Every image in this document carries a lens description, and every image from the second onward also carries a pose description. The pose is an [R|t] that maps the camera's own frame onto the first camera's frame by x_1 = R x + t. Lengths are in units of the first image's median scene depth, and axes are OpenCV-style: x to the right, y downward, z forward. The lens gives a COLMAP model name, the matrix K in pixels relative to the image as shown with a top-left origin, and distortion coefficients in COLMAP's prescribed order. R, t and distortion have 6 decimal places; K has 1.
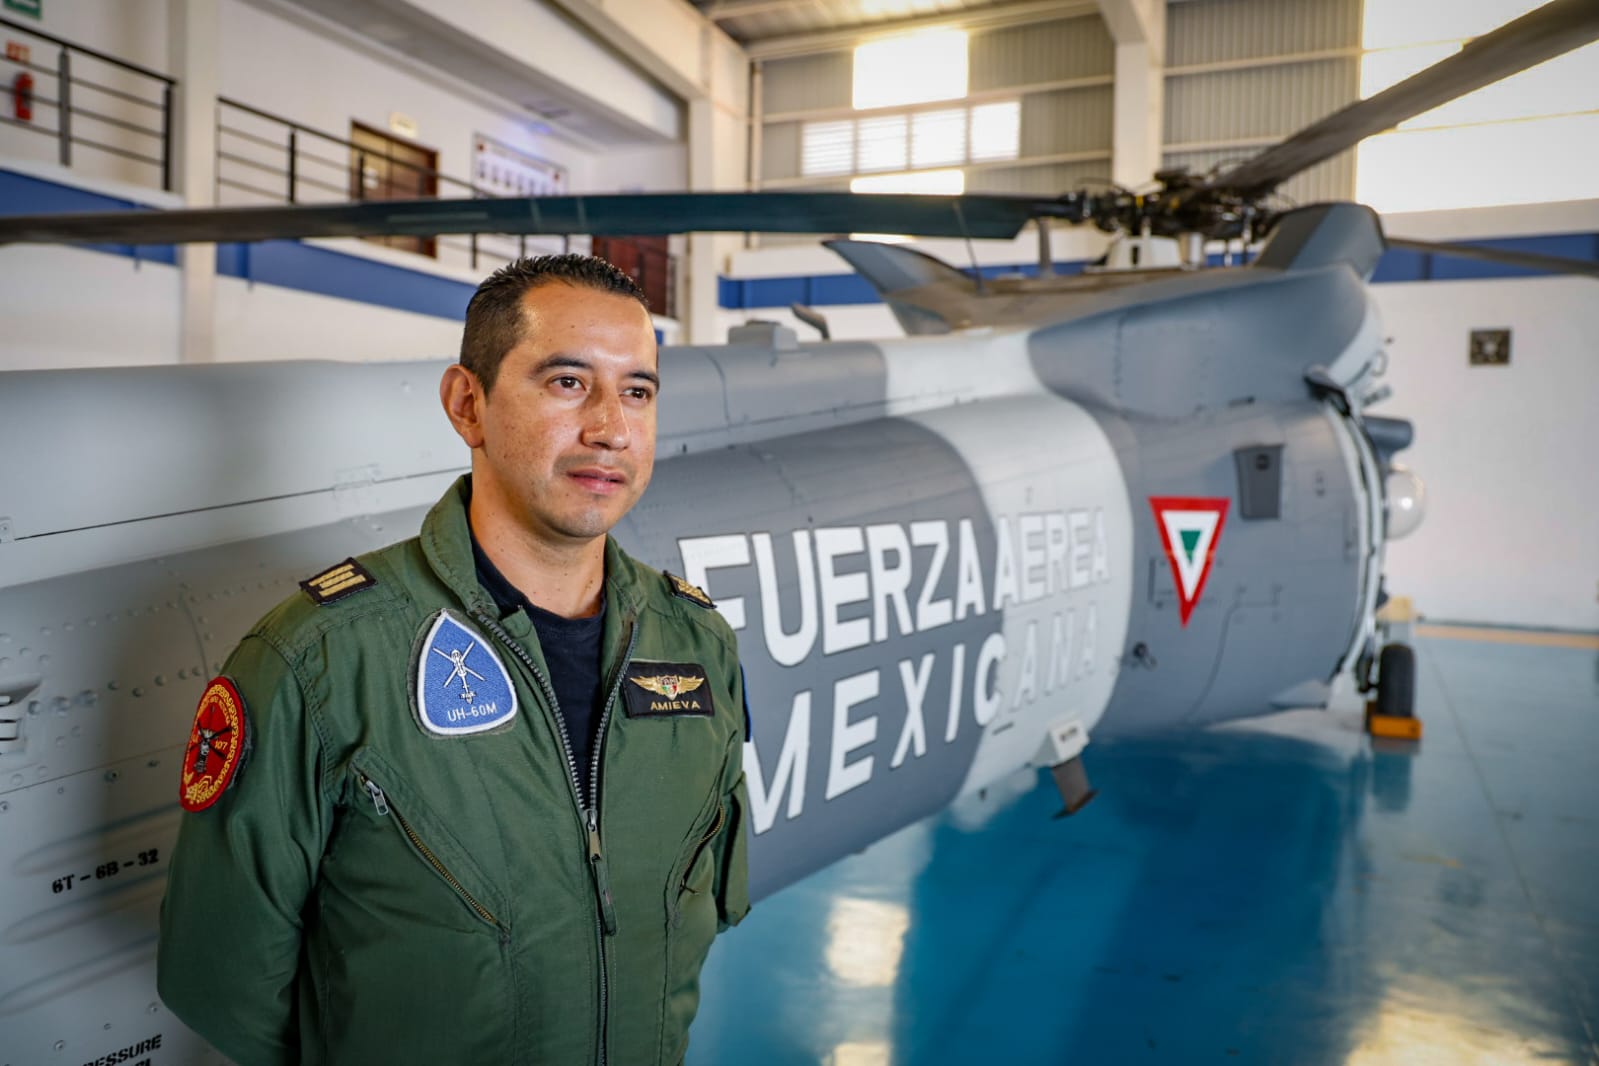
lens RADIAL K [[1231.3, 0, 805.3], [0, 1231.3, 522.8], [0, 0, 1]] dist [-0.058426, 0.116707]
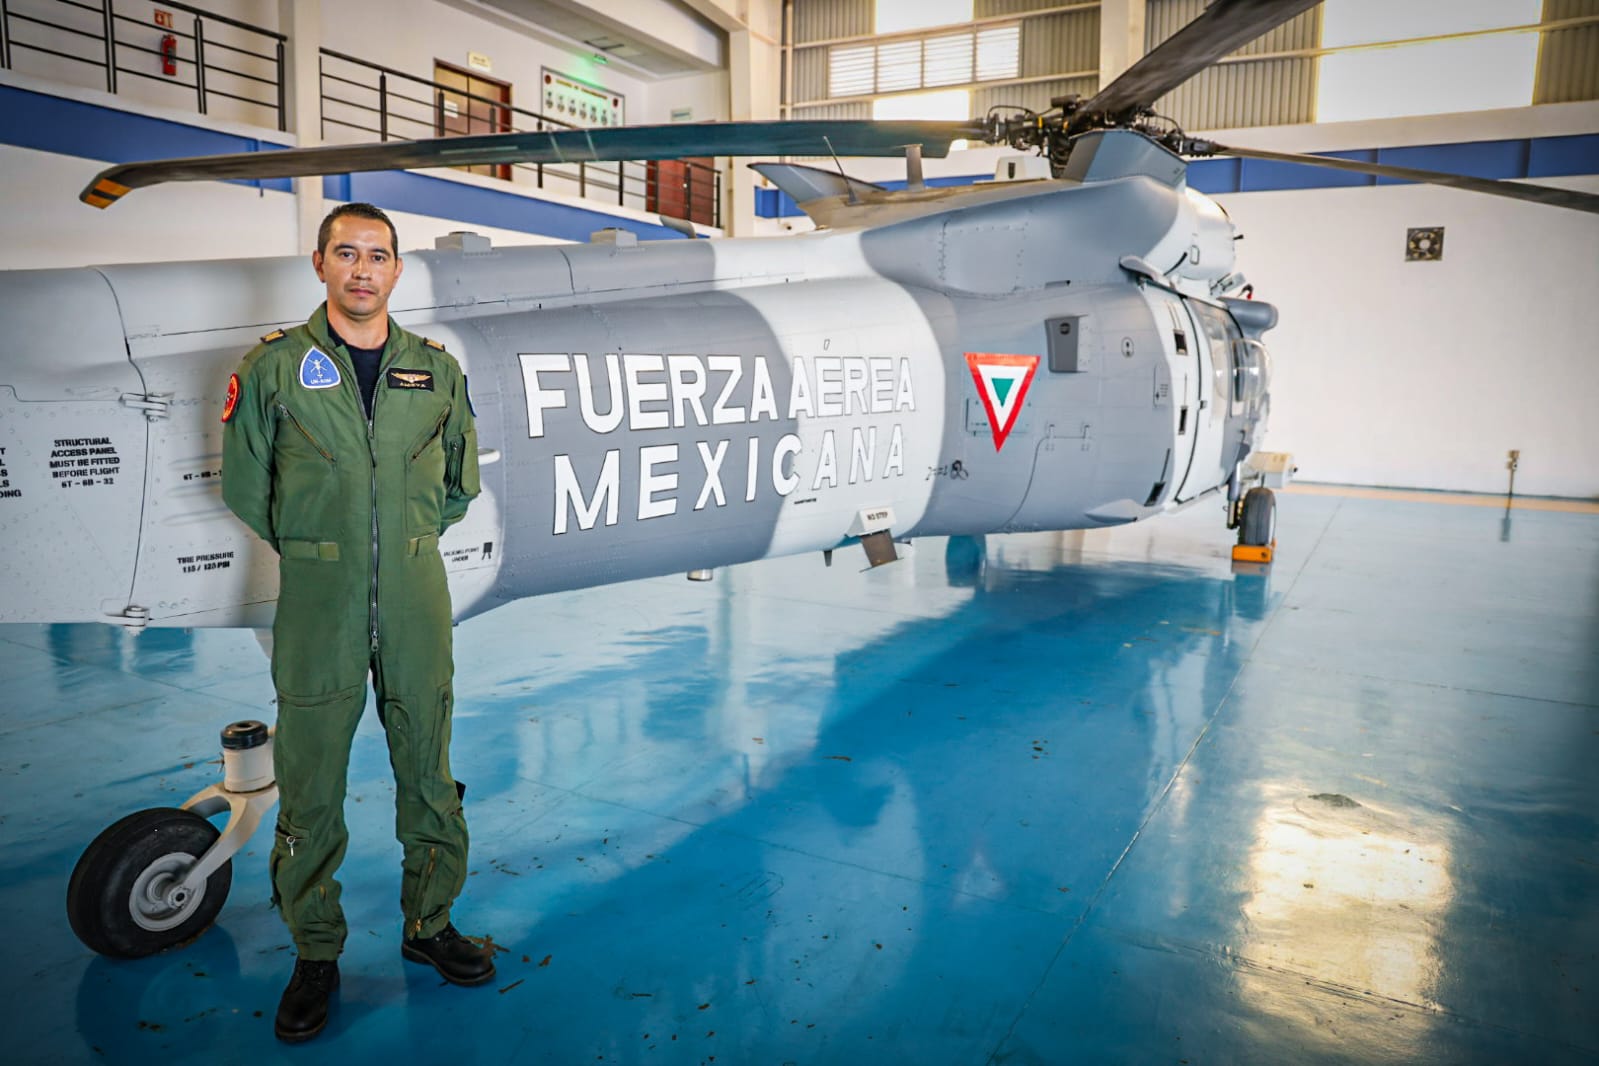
lens RADIAL K [[1091.4, 0, 799.0], [0, 1091.4, 540.1], [0, 0, 1]] dist [-0.094398, 0.065712]
pose [[0.998644, -0.003936, -0.051906, 0.233913], [0.010003, 0.993064, 0.117153, 0.061915], [0.051084, -0.117513, 0.991757, -0.342606]]
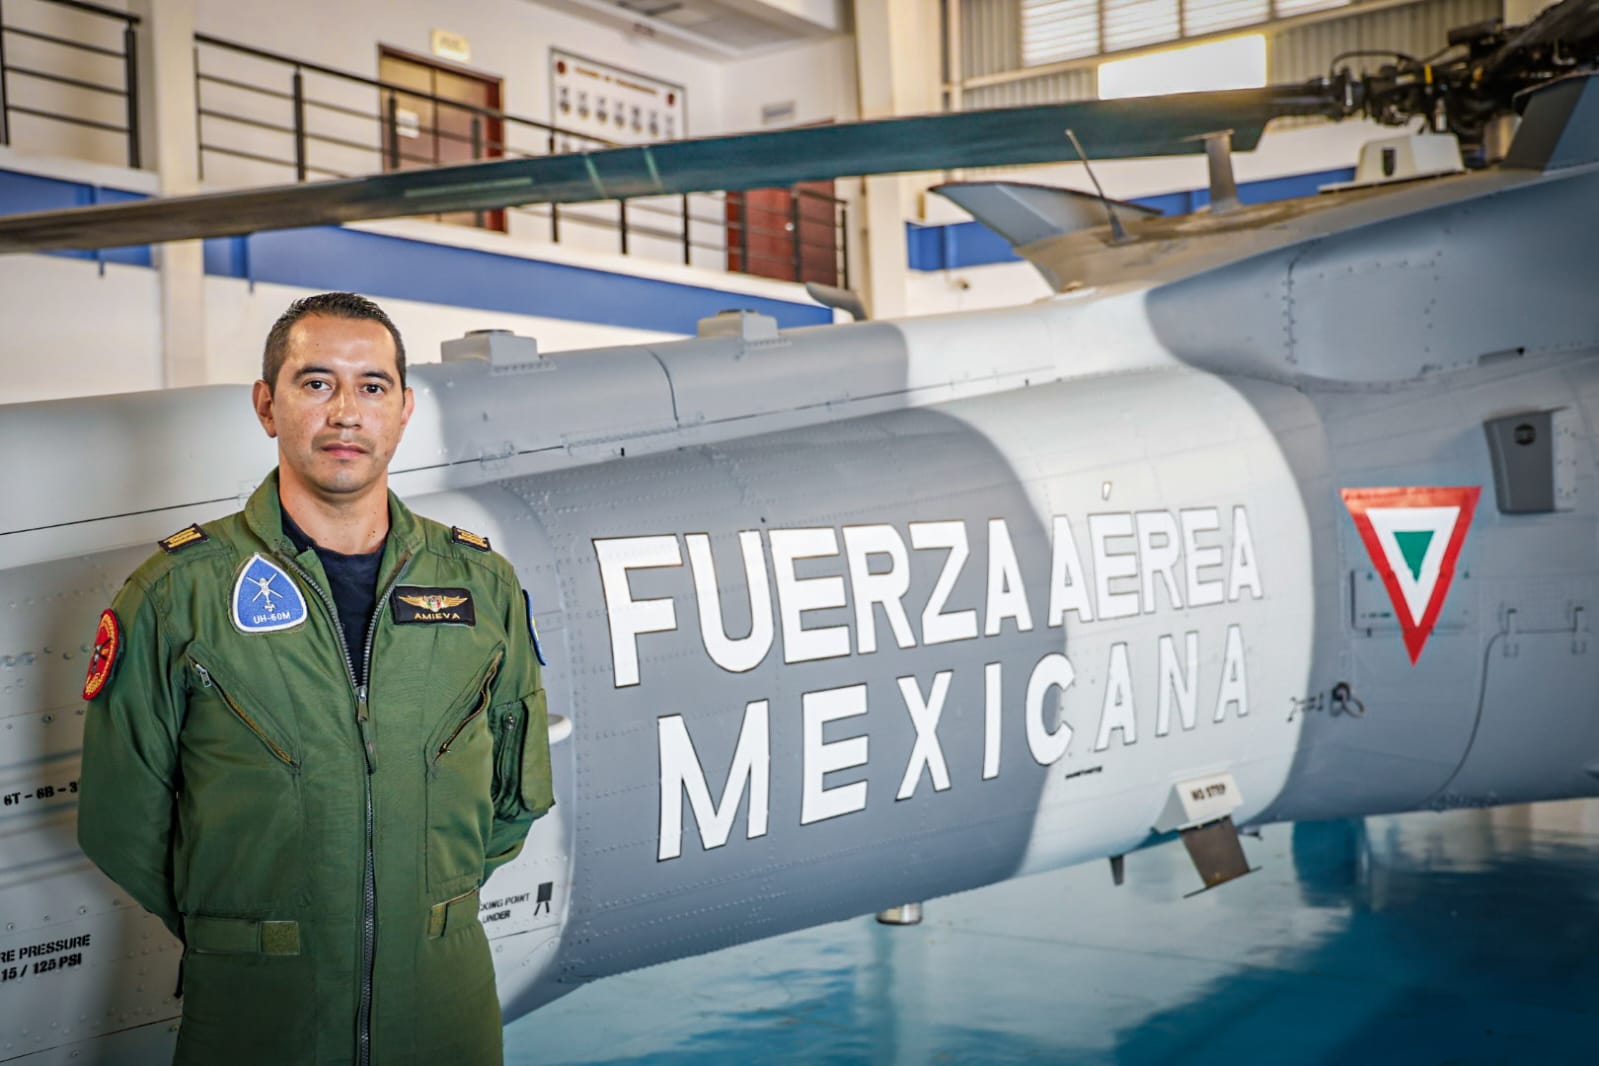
lens RADIAL K [[1840.8, 0, 801.9], [0, 1840.8, 557.4], [0, 0, 1]] dist [0.085304, 0.043070]
pose [[0.987232, -0.054504, -0.149676, 0.176577], [0.051695, 0.998407, -0.022596, 0.043174], [0.150669, 0.014570, 0.988477, -0.277993]]
